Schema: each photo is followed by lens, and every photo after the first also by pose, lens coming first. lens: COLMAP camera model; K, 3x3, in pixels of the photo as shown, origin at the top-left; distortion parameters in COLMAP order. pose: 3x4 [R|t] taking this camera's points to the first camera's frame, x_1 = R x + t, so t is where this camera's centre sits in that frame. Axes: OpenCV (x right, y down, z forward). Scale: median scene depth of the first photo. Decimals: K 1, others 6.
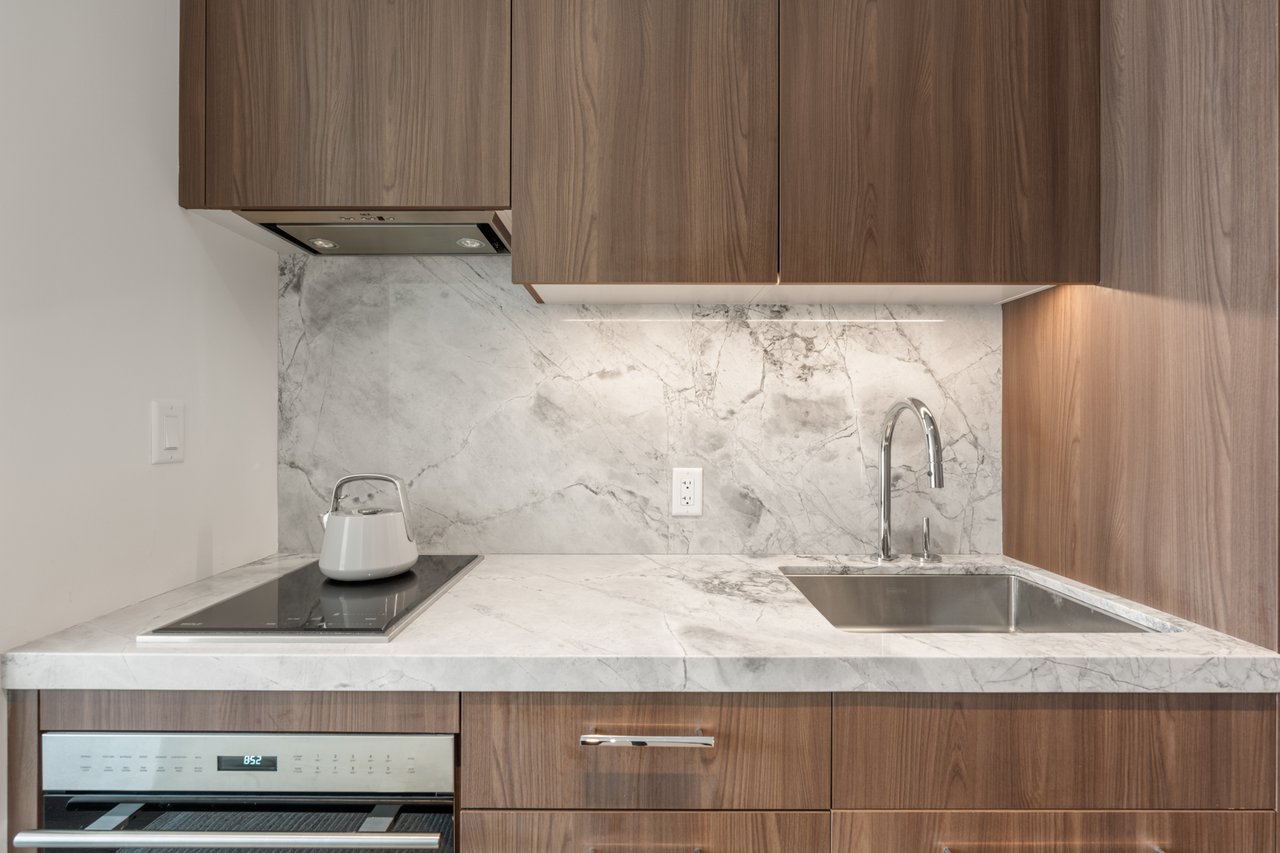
lens RADIAL K [[559.9, 0, 624.9], [0, 559.9, 426.2], [0, 0, 1]] dist [-0.008020, 0.001224]
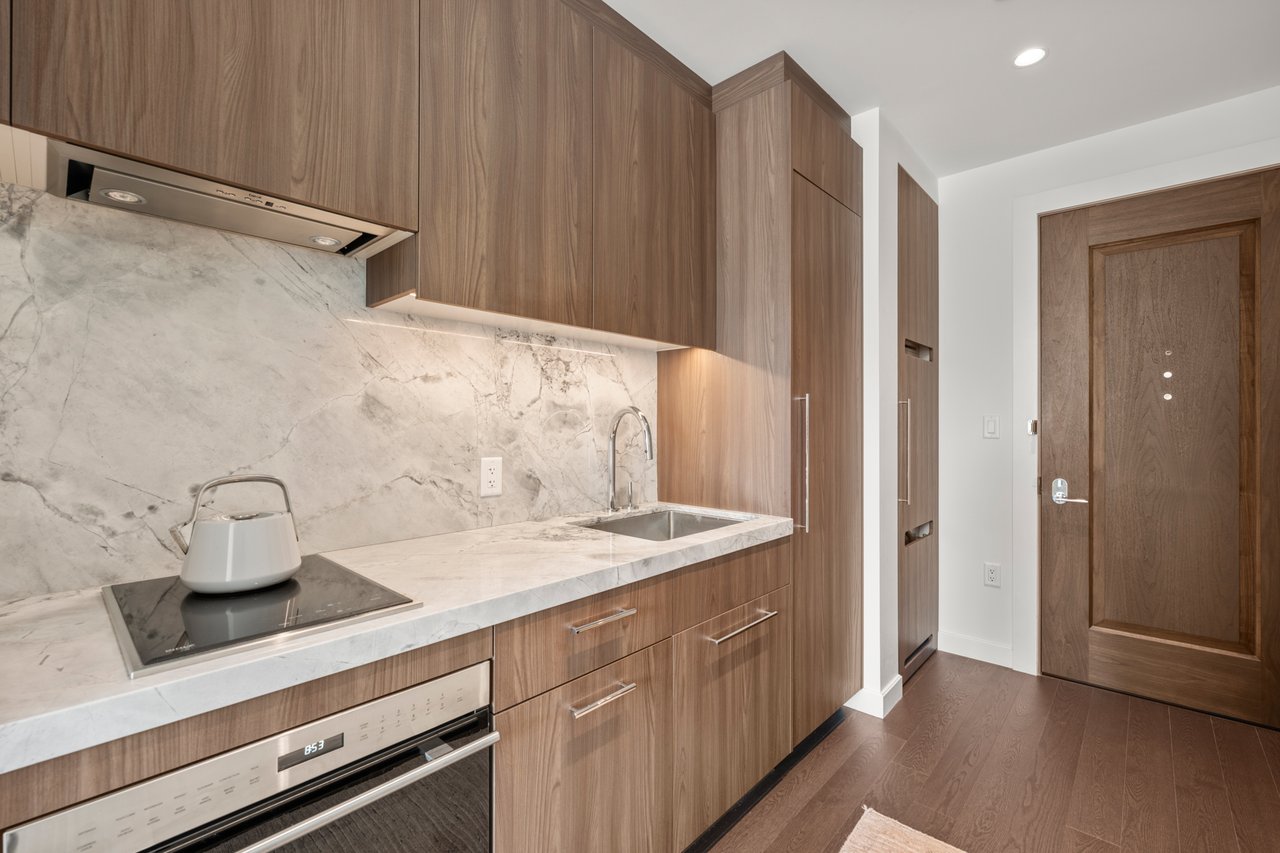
lens RADIAL K [[559.9, 0, 629.4], [0, 559.9, 423.5], [0, 0, 1]] dist [-0.008020, 0.001224]
pose [[0.677376, 0.002761, 0.735631, -0.756187], [-0.000597, 0.999995, -0.003203, 0.002897], [-0.735636, 0.001730, 0.677374, -0.092531]]
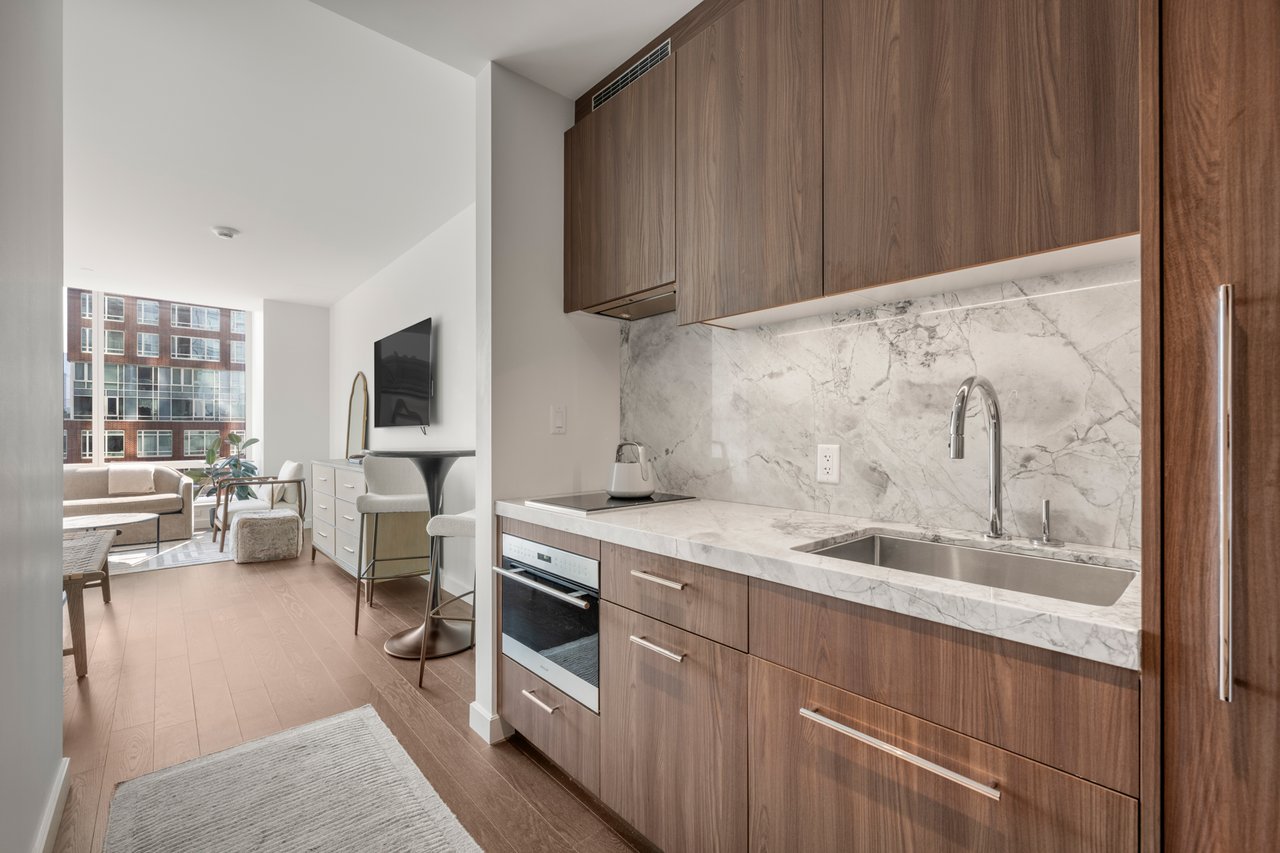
lens RADIAL K [[522.5, 0, 628.3], [0, 522.5, 430.0], [0, 0, 1]] dist [-0.009956, -0.000689]
pose [[0.664918, -0.002153, -0.746914, 0.865226], [0.000824, 0.999997, -0.002148, 0.055529], [0.746916, 0.000813, 0.664918, -0.139079]]
